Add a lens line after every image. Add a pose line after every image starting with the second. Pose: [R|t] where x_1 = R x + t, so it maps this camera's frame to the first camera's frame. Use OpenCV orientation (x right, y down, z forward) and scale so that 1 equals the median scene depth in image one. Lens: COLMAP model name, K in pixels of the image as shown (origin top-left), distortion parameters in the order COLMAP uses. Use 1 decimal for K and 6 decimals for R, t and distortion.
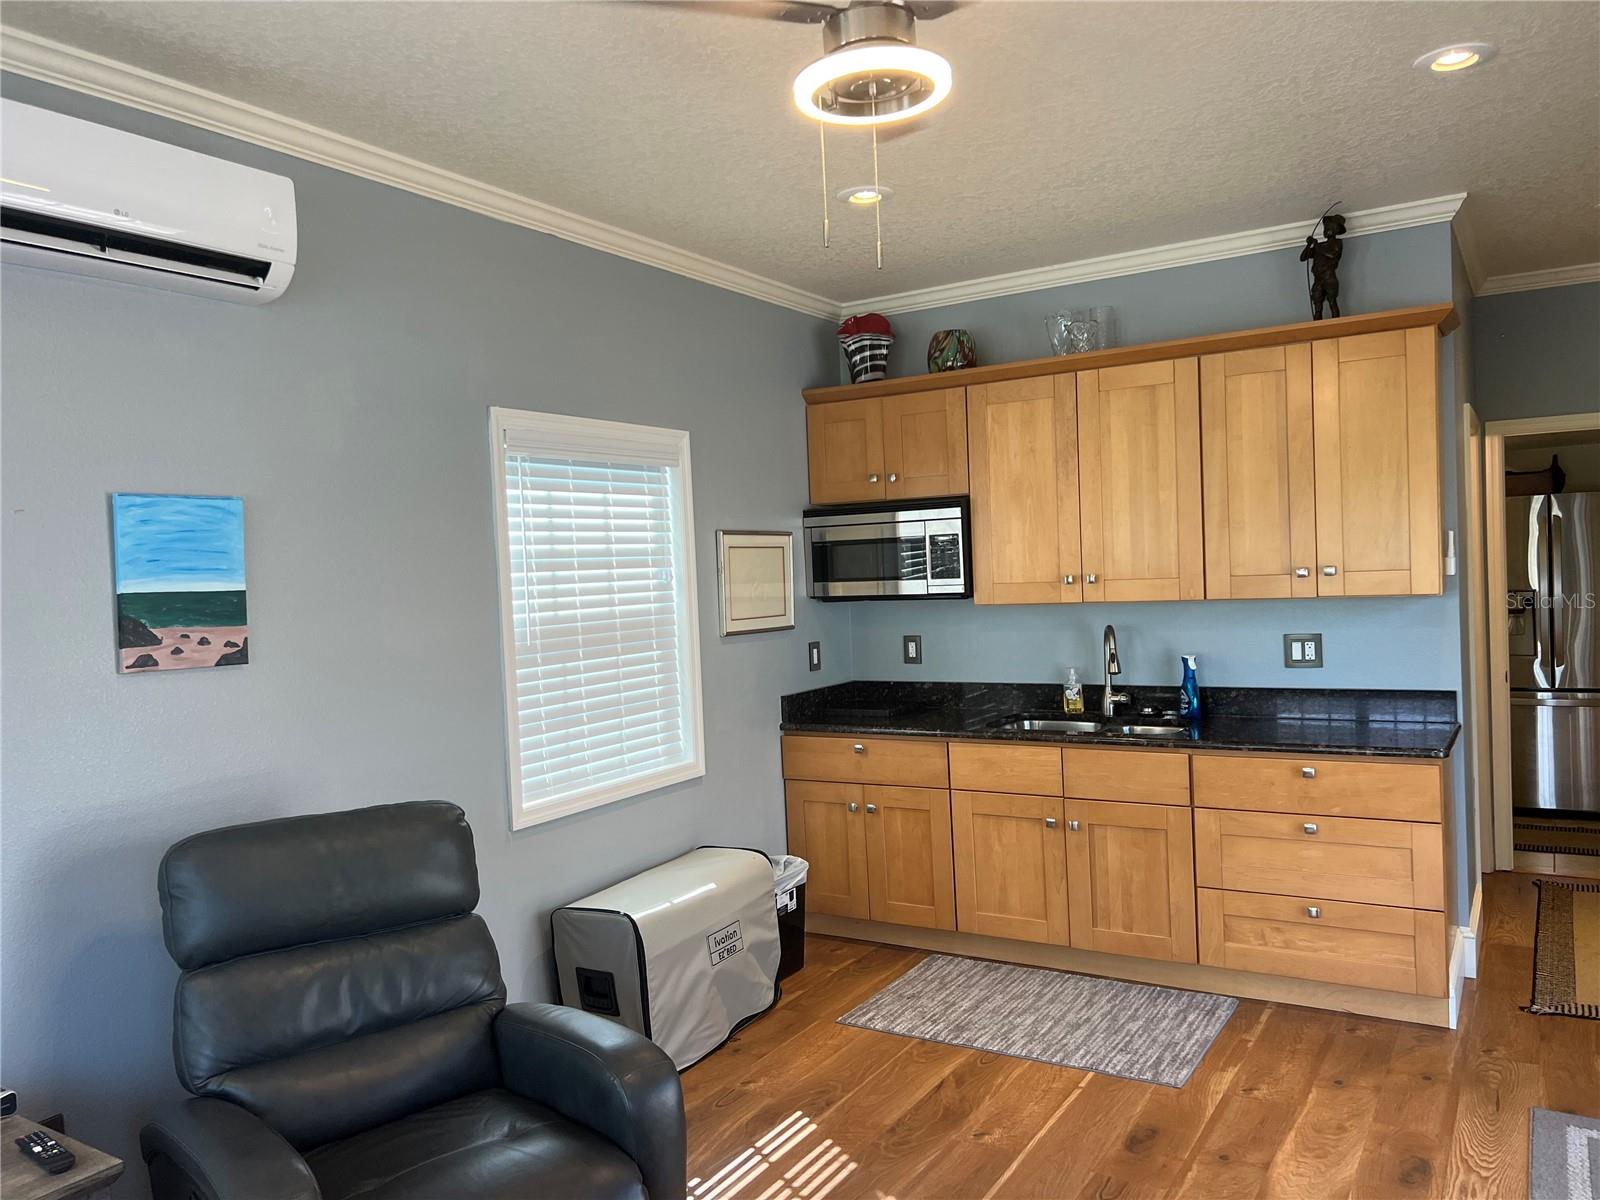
lens RADIAL K [[1213.9, 0, 798.6], [0, 1213.9, 604.0], [0, 0, 1]] dist [0.061670, -0.068278]
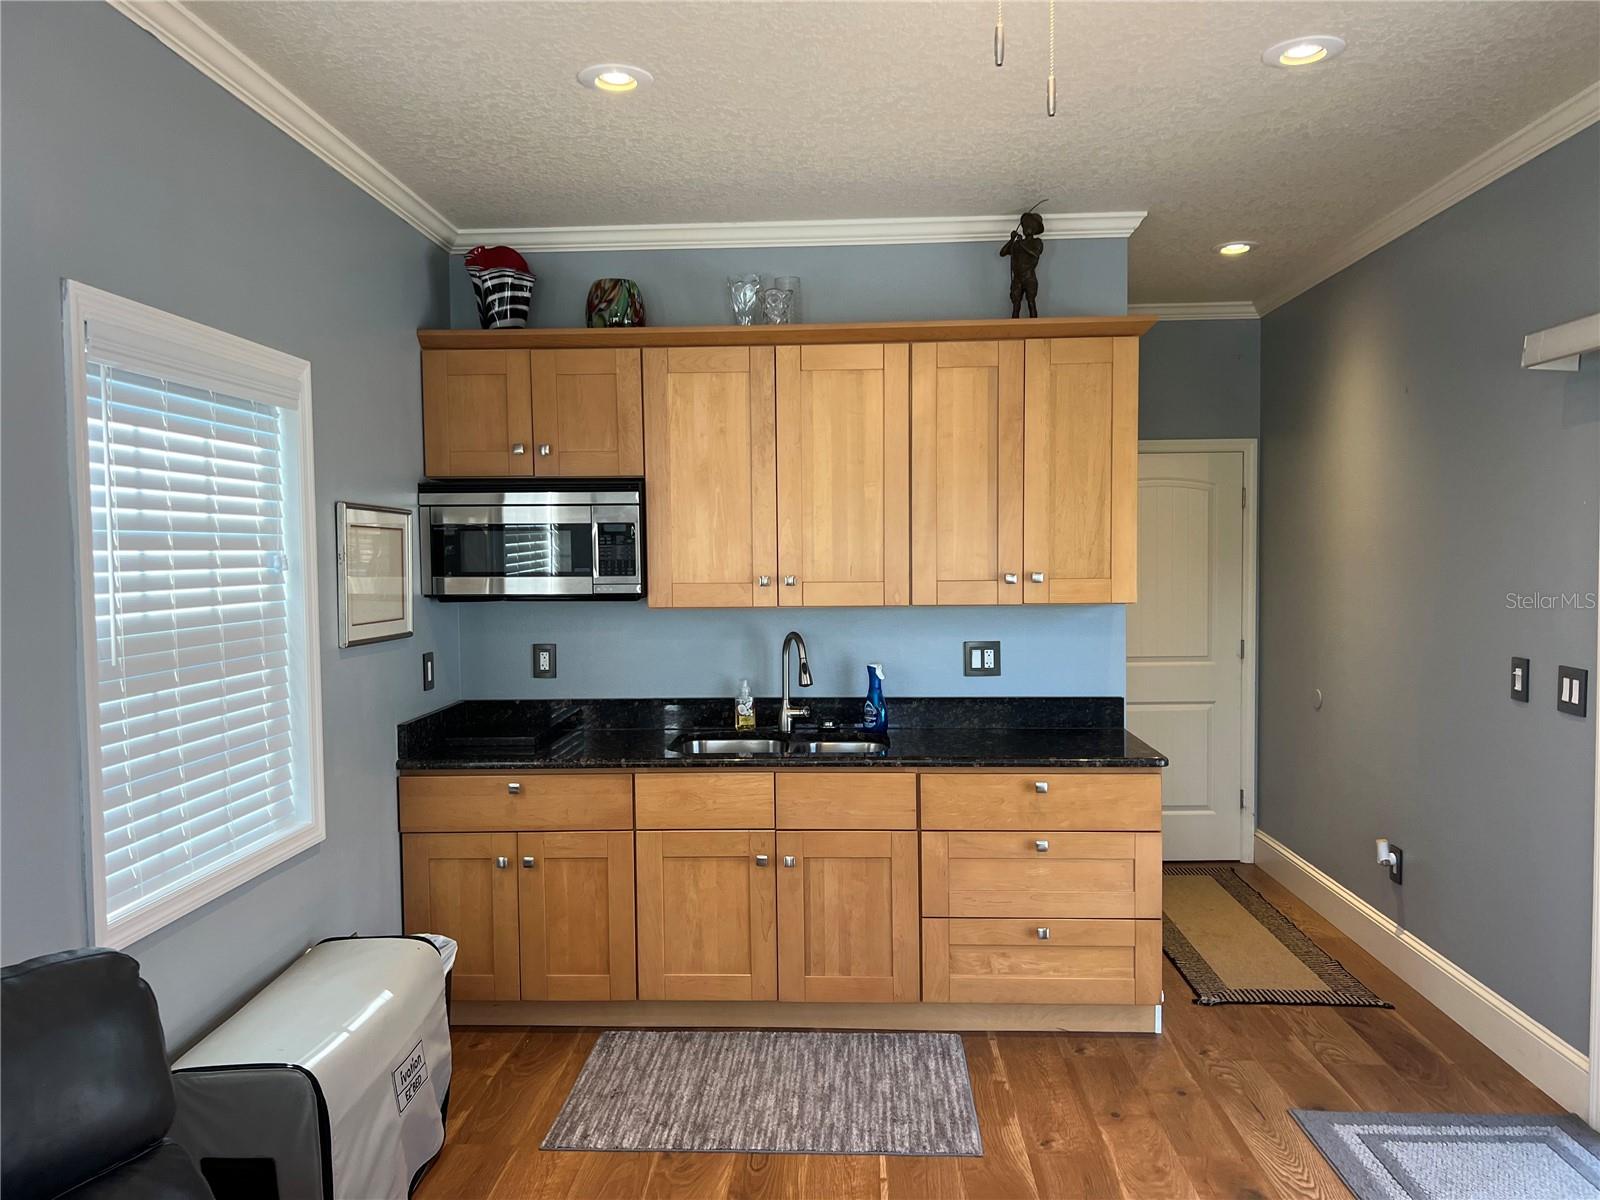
lens RADIAL K [[1213.9, 0, 799.8], [0, 1213.9, 608.3], [0, 0, 1]] dist [0.061670, -0.068278]
pose [[0.875221, 0.010612, 0.483606, -0.194520], [-0.011685, 0.999931, -0.000793, 0.000480], [-0.483581, -0.004957, 0.875285, 0.236918]]
